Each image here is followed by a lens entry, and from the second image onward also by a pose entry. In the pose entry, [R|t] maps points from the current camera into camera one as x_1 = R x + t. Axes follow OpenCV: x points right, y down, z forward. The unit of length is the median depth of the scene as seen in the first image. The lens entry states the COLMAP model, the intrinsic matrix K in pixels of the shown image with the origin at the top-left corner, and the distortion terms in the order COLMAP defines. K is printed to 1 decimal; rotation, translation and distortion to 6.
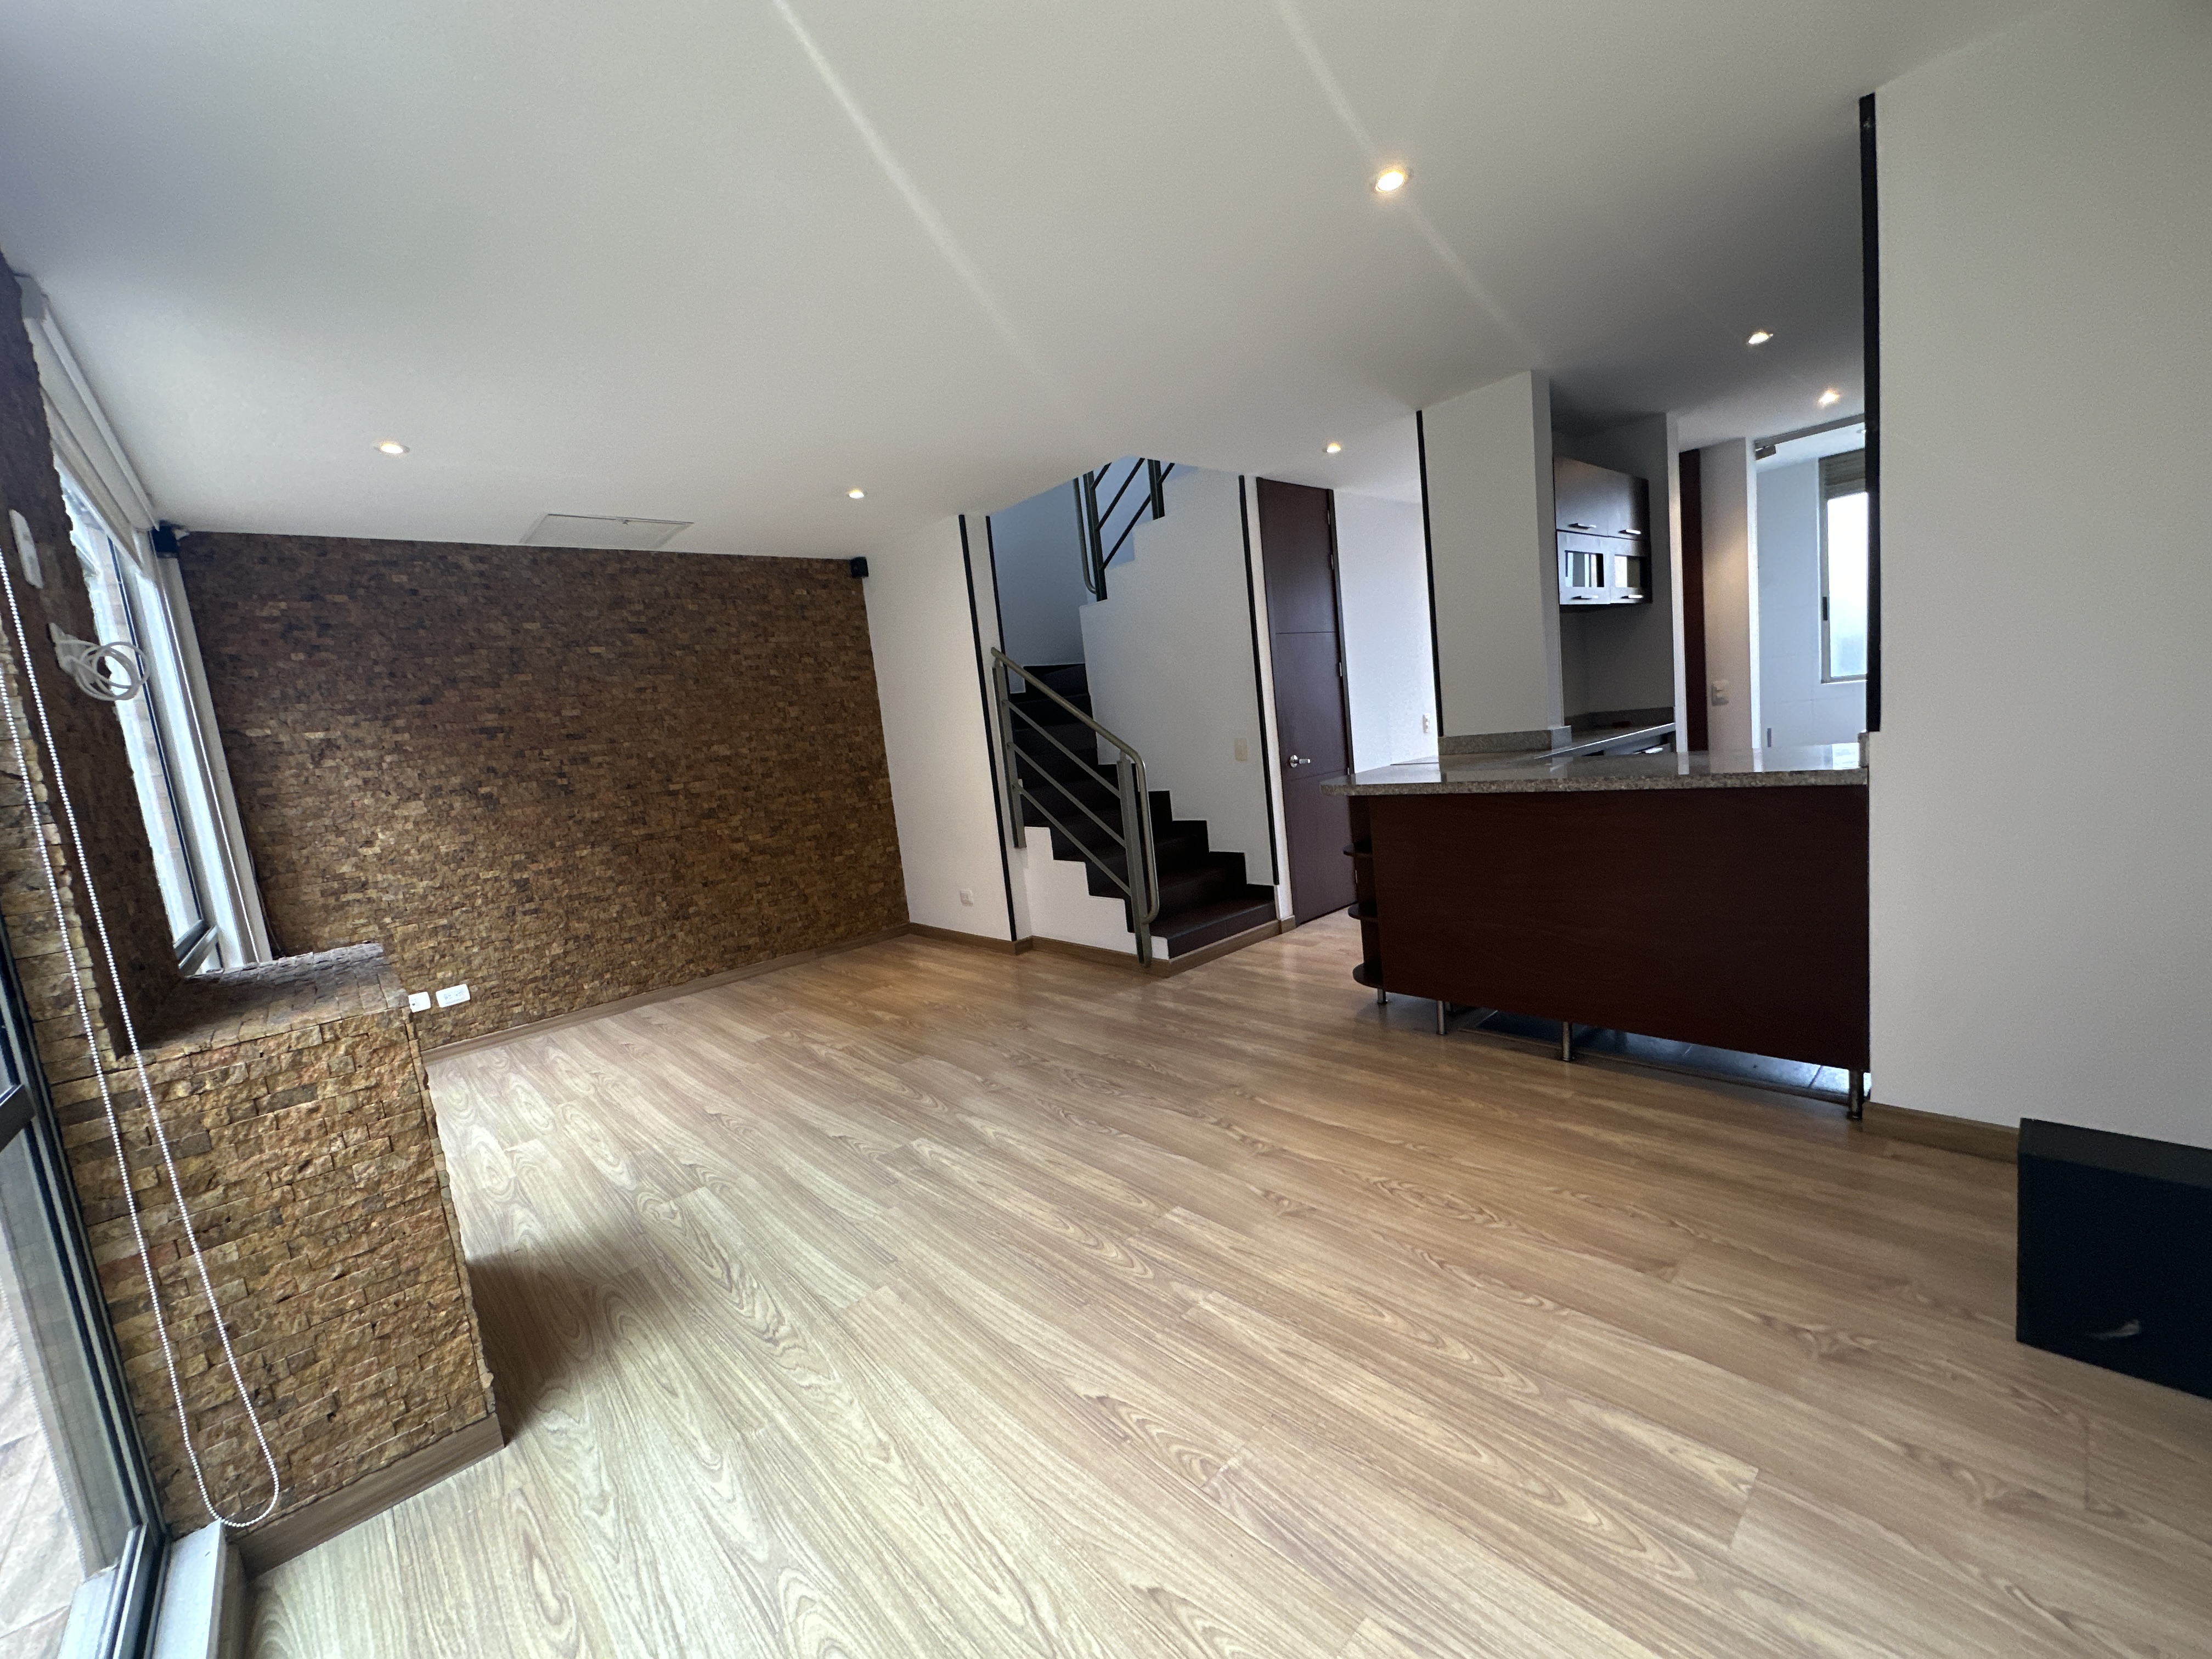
lens RADIAL K [[881.8, 0, 1103.6], [0, 881.8, 833.0], [0, 0, 1]] dist [-0.001188, -0.000329]
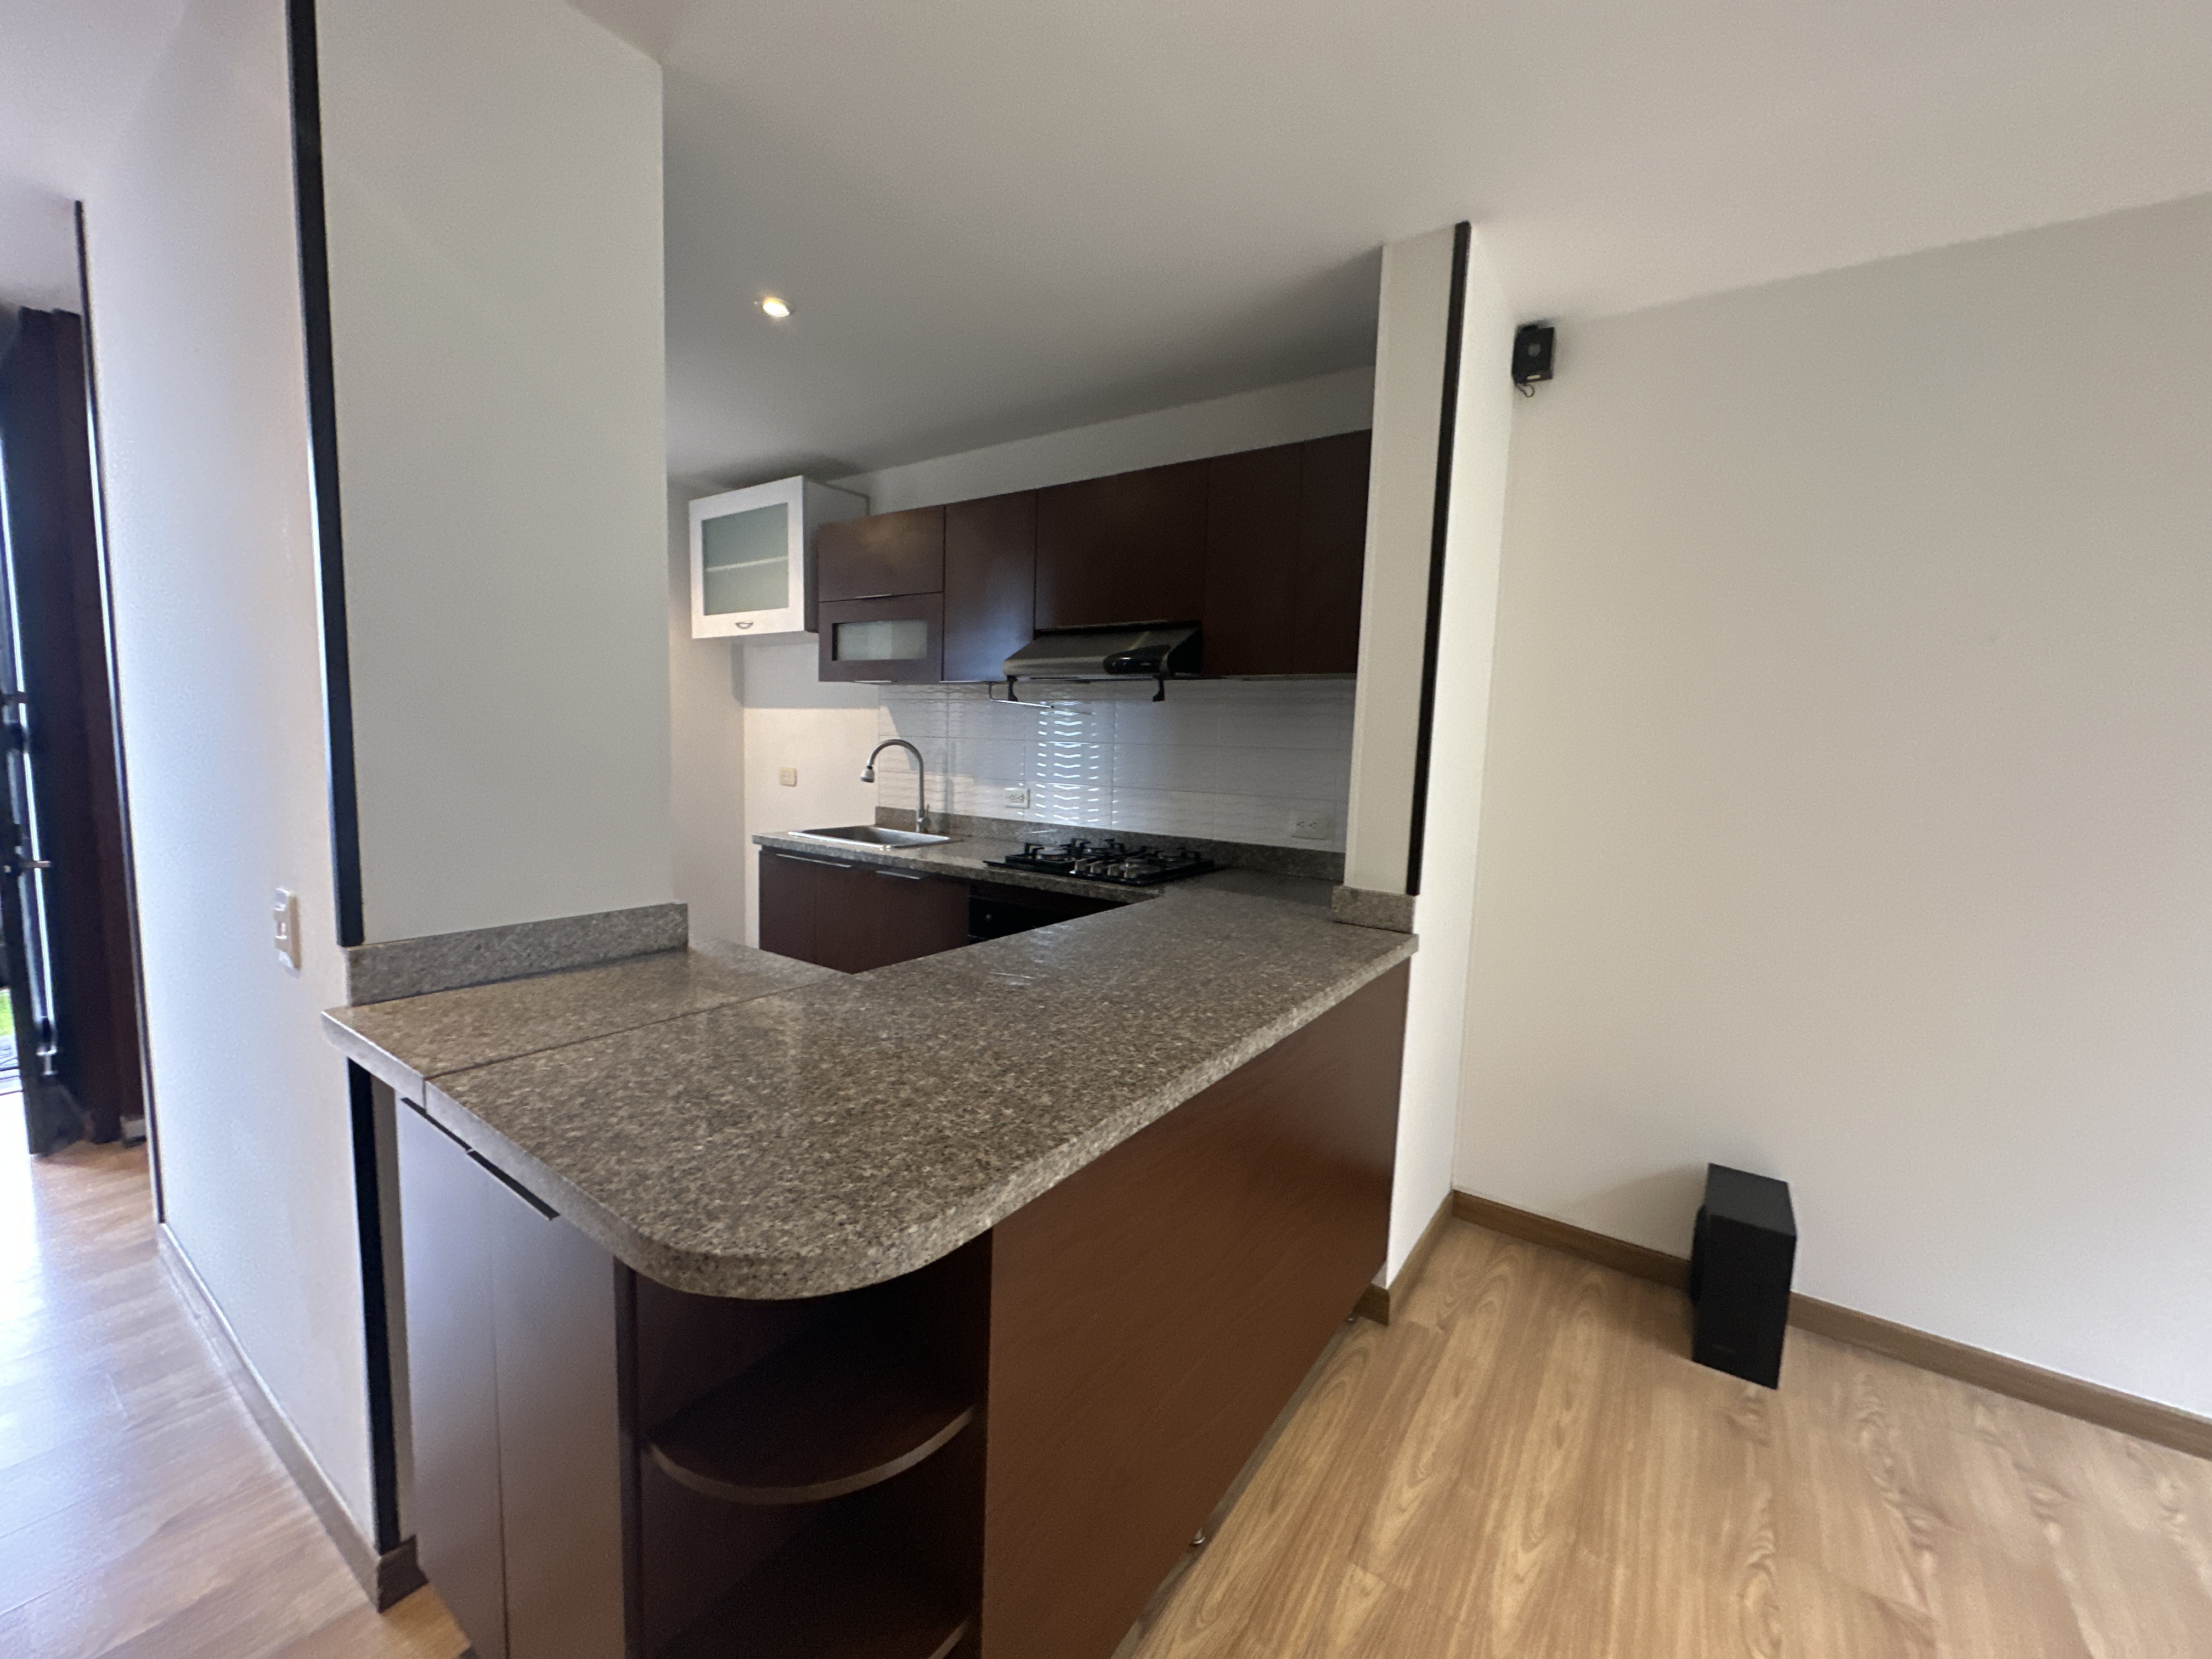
lens RADIAL K [[881.8, 0, 1103.6], [0, 881.8, 833.0], [0, 0, 1]] dist [-0.001188, -0.000329]
pose [[-0.228435, 0.000964, 0.973559, 0.036731], [0.111138, 0.993488, 0.025093, -0.207929], [-0.967195, 0.113932, -0.227055, 1.327446]]
